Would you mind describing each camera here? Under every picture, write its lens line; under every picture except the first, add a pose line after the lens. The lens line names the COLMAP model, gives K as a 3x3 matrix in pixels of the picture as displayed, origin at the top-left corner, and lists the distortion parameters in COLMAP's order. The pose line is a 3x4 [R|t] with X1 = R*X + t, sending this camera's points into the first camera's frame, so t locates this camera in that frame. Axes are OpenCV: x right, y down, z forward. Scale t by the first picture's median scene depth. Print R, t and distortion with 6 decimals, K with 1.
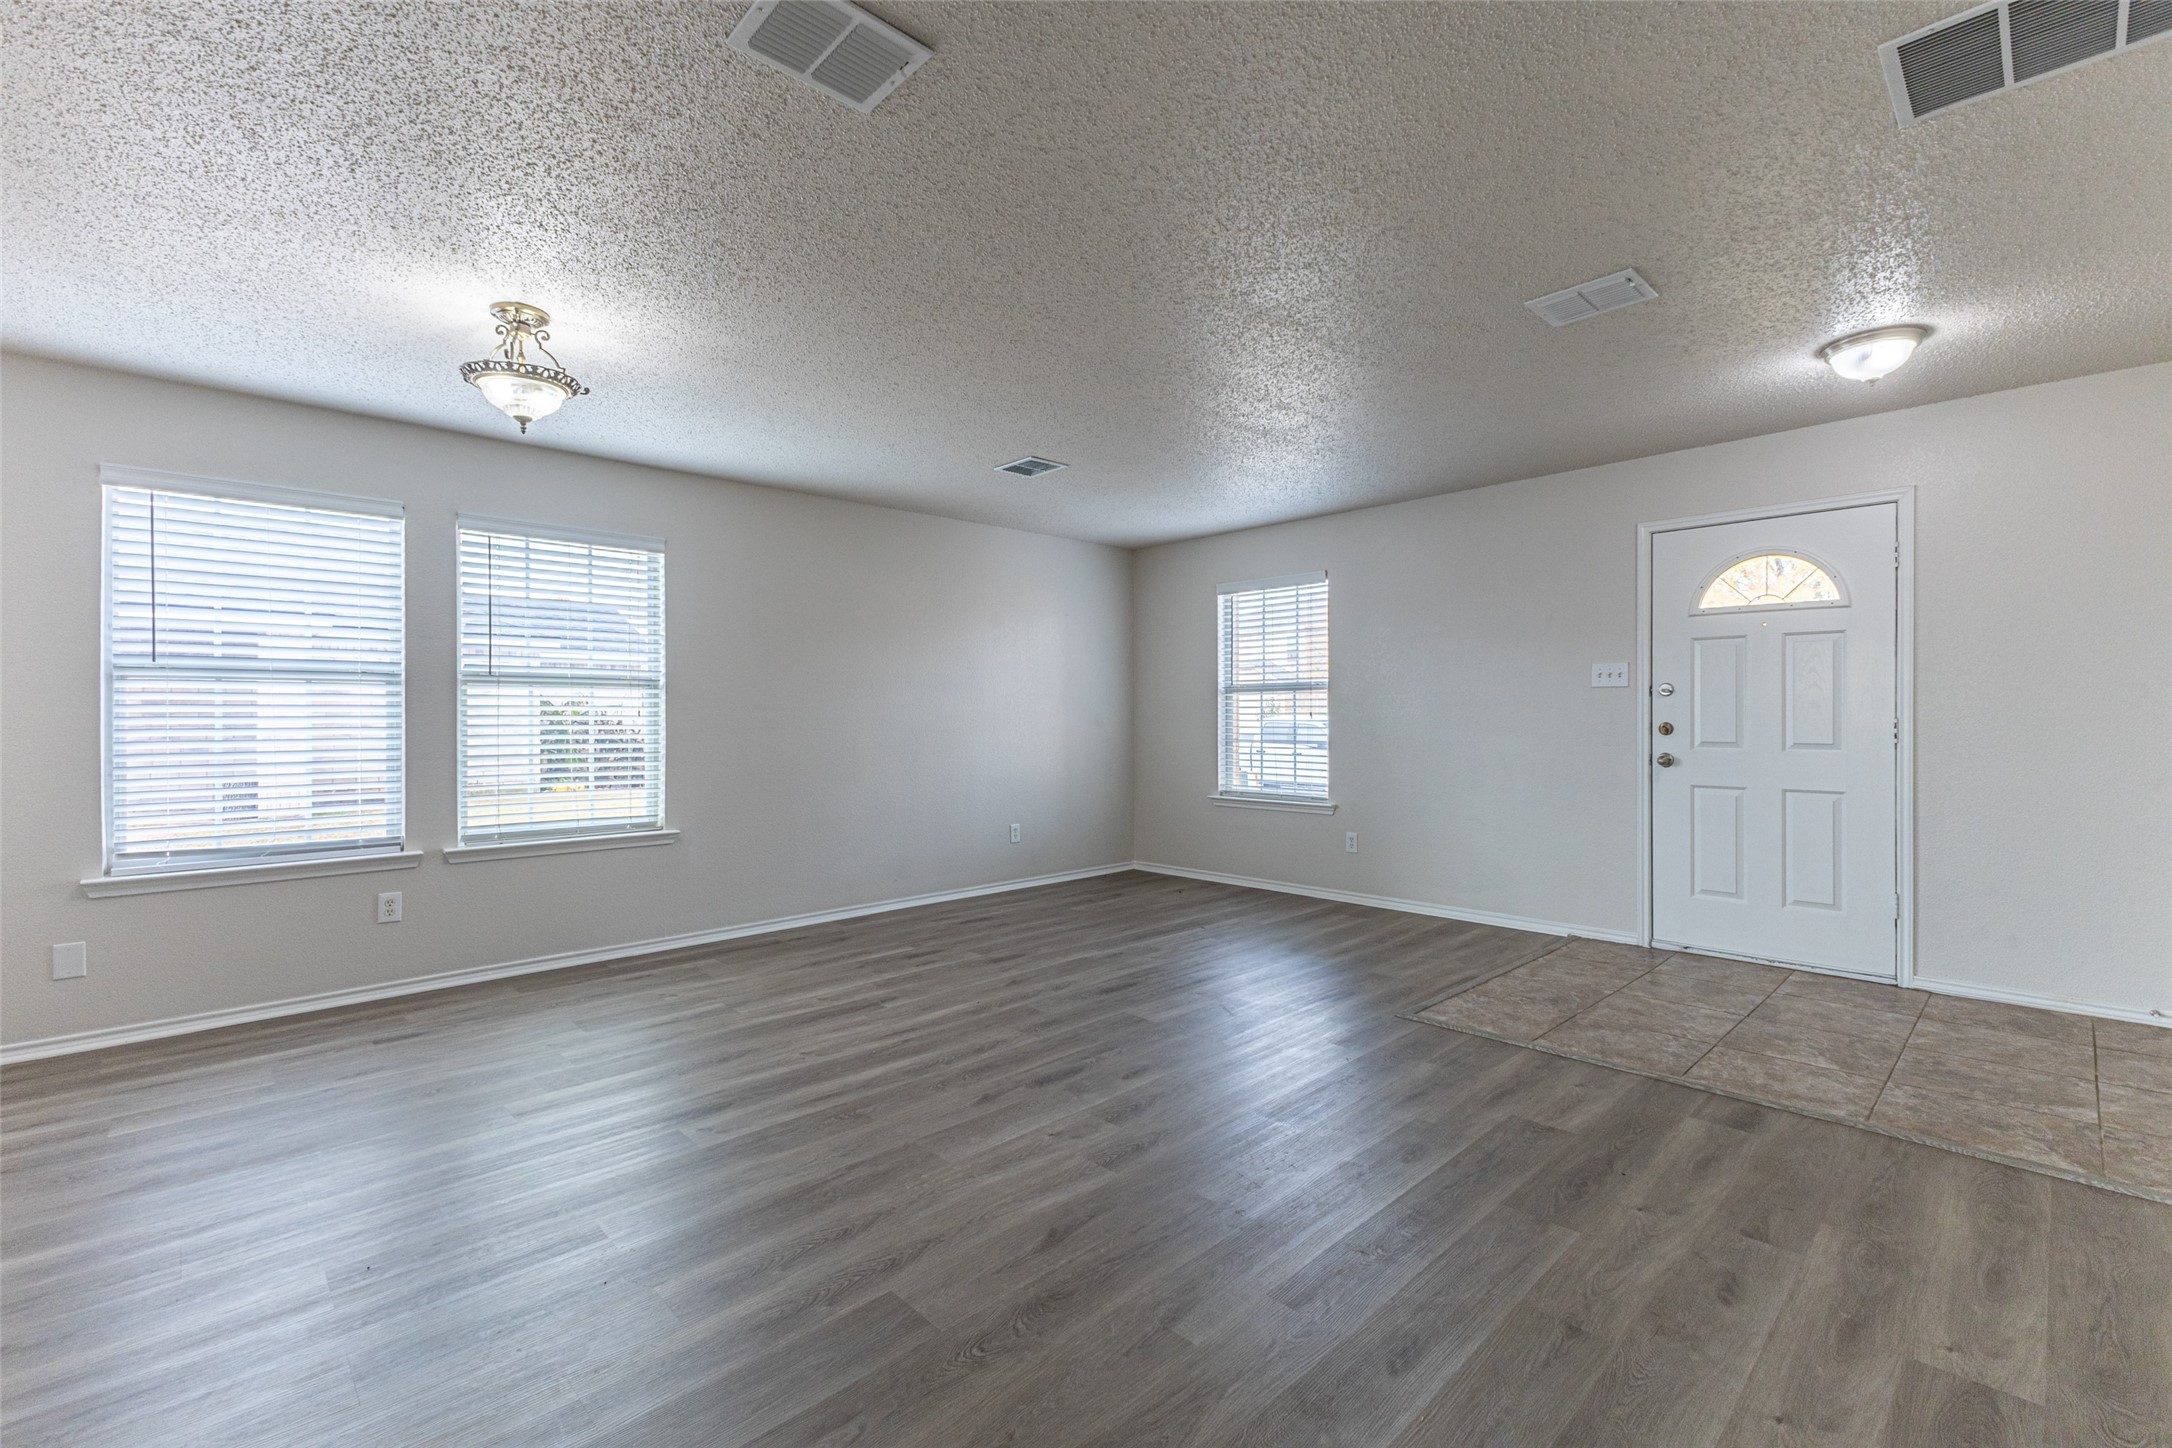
lens RADIAL K [[924.6, 0, 1087.8], [0, 924.6, 715.4], [0, 0, 1]] dist [0.015487, -0.005665]
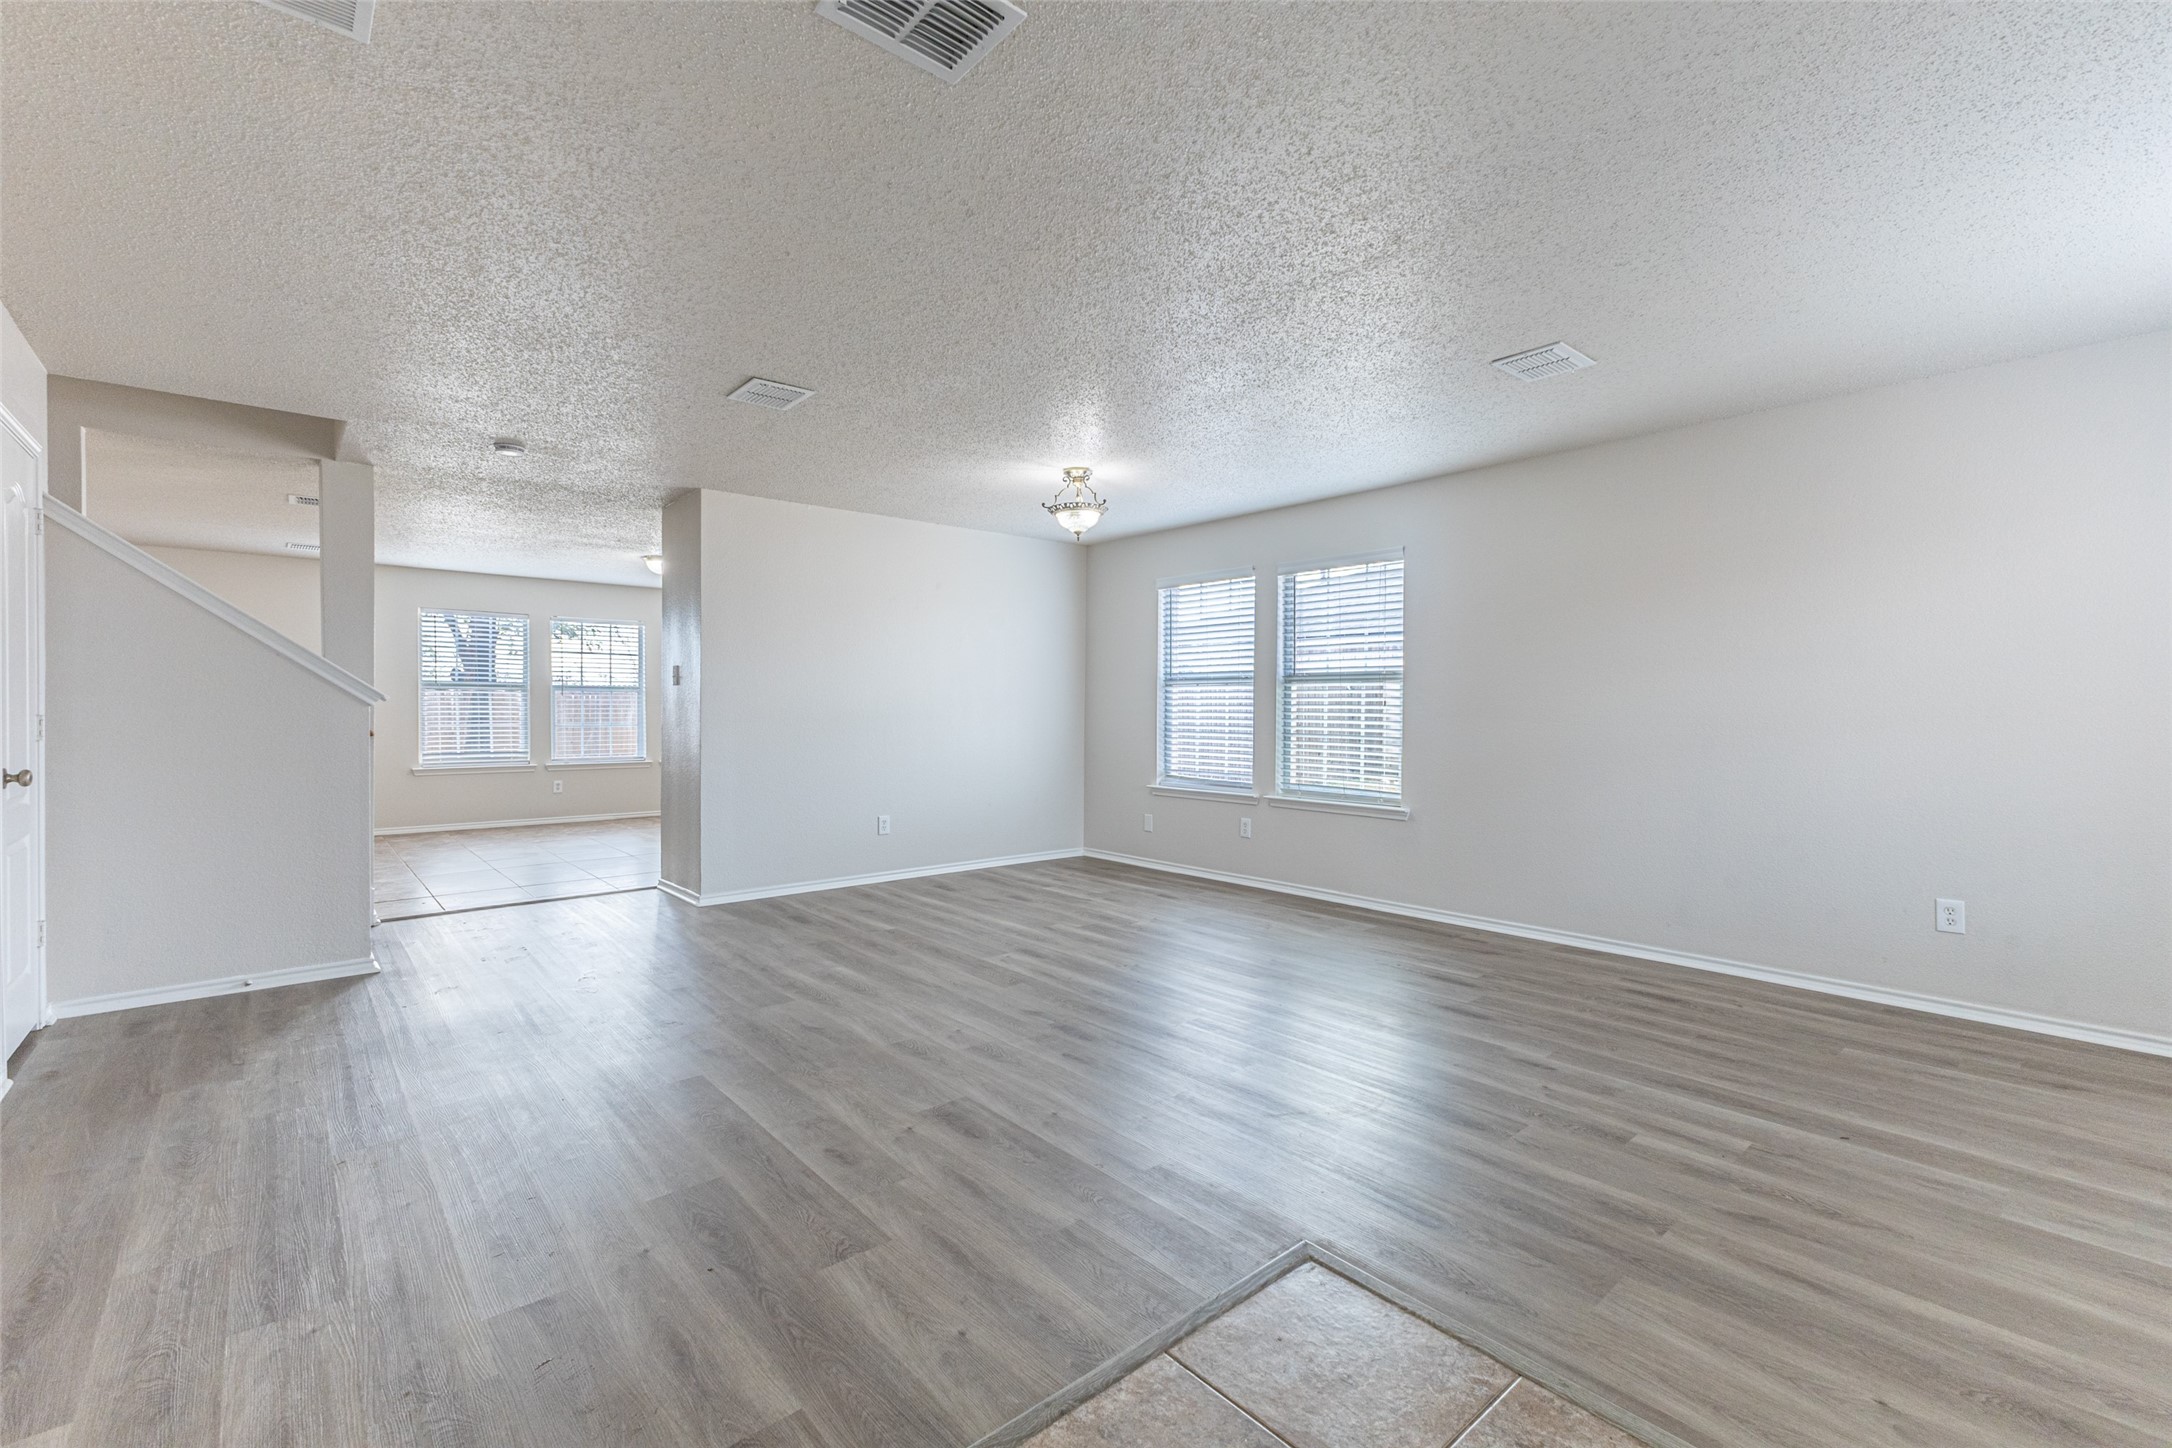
lens RADIAL K [[924.6, 0, 1091.1], [0, 924.6, 710.6], [0, 0, 1]] dist [0.015487, -0.005665]
pose [[-0.044492, 0.008416, -0.998974, 1.097925], [0.006990, 0.999943, 0.008113, -0.006597], [0.998985, -0.006622, -0.044548, 1.093547]]
